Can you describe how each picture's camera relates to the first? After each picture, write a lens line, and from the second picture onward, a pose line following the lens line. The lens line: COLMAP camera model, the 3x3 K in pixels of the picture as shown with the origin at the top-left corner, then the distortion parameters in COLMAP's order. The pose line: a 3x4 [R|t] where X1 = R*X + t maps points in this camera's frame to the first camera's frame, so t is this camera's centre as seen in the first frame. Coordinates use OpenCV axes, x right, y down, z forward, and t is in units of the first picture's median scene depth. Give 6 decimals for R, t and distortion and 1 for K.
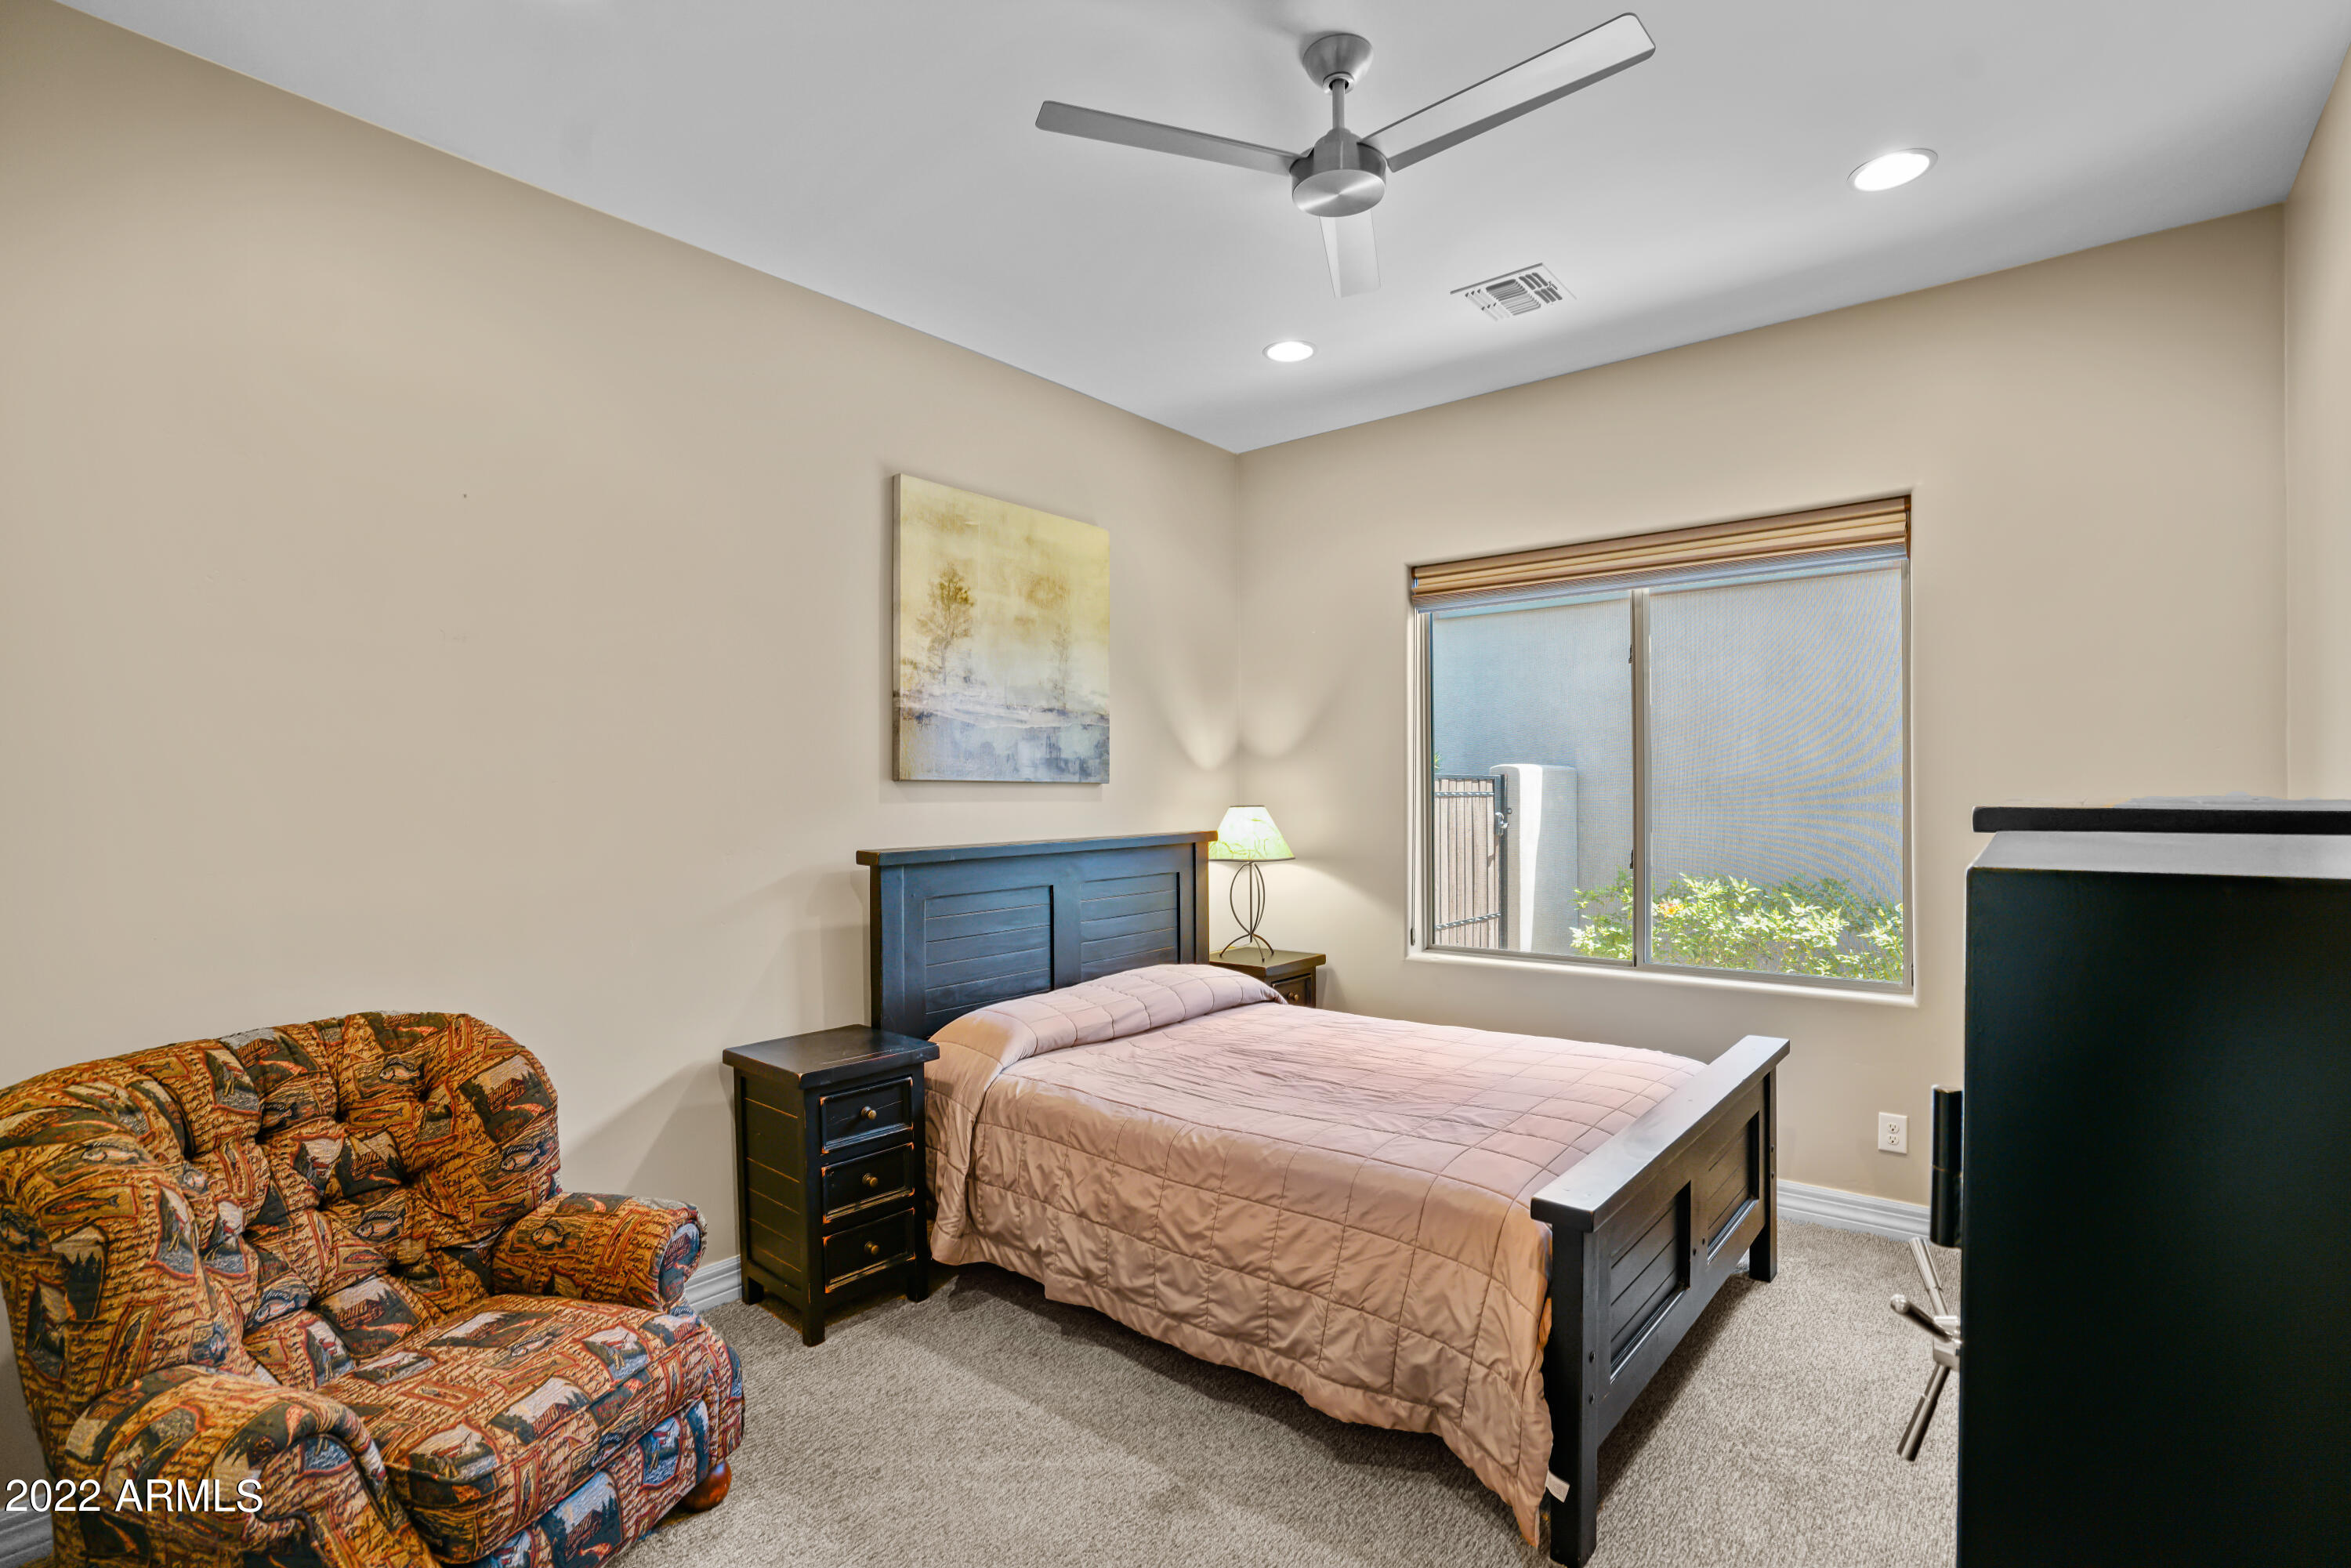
lens RADIAL K [[1098.6, 0, 1163.1], [0, 1098.6, 786.3], [0, 0, 1]] dist [-0.045640, 0.011782]
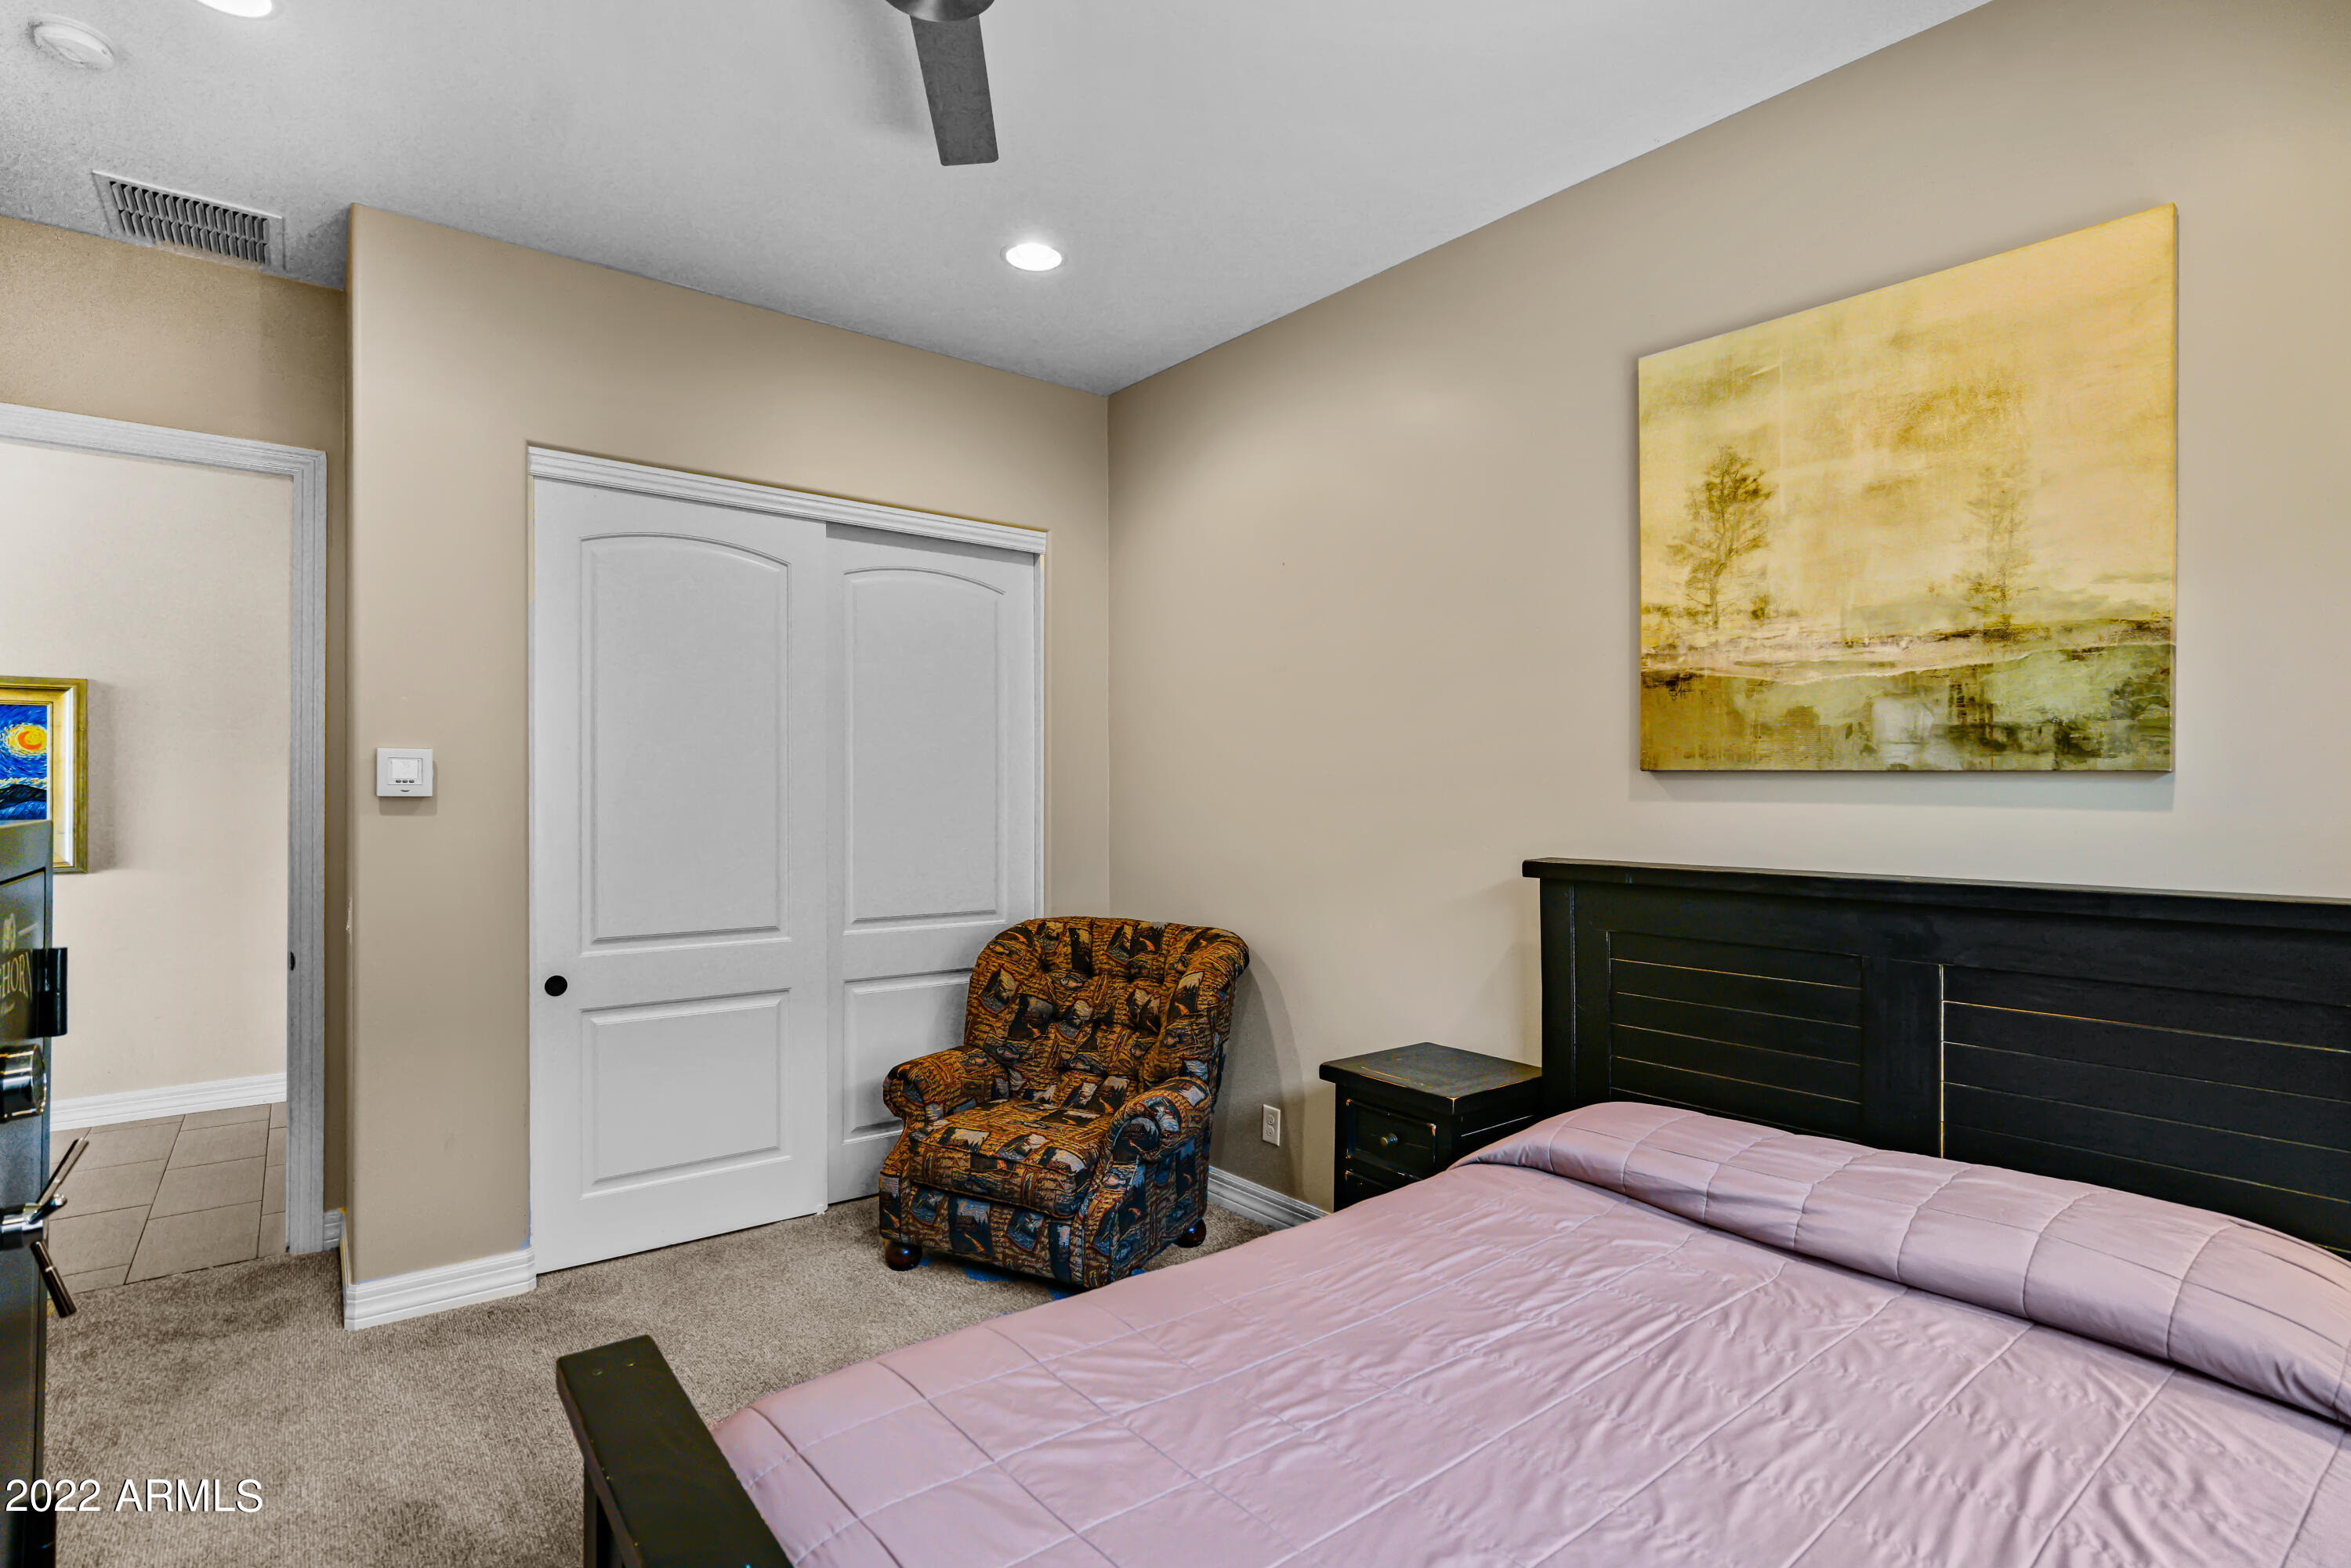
lens RADIAL K [[1098.6, 0, 1156.7], [0, 1098.6, 789.6], [0, 0, 1]] dist [-0.045640, 0.011782]
pose [[-0.183217, 0.002747, -0.983069, 0.515199], [-0.003695, 0.999987, 0.003483, 0.005532], [0.983065, 0.004270, -0.183205, 0.767369]]
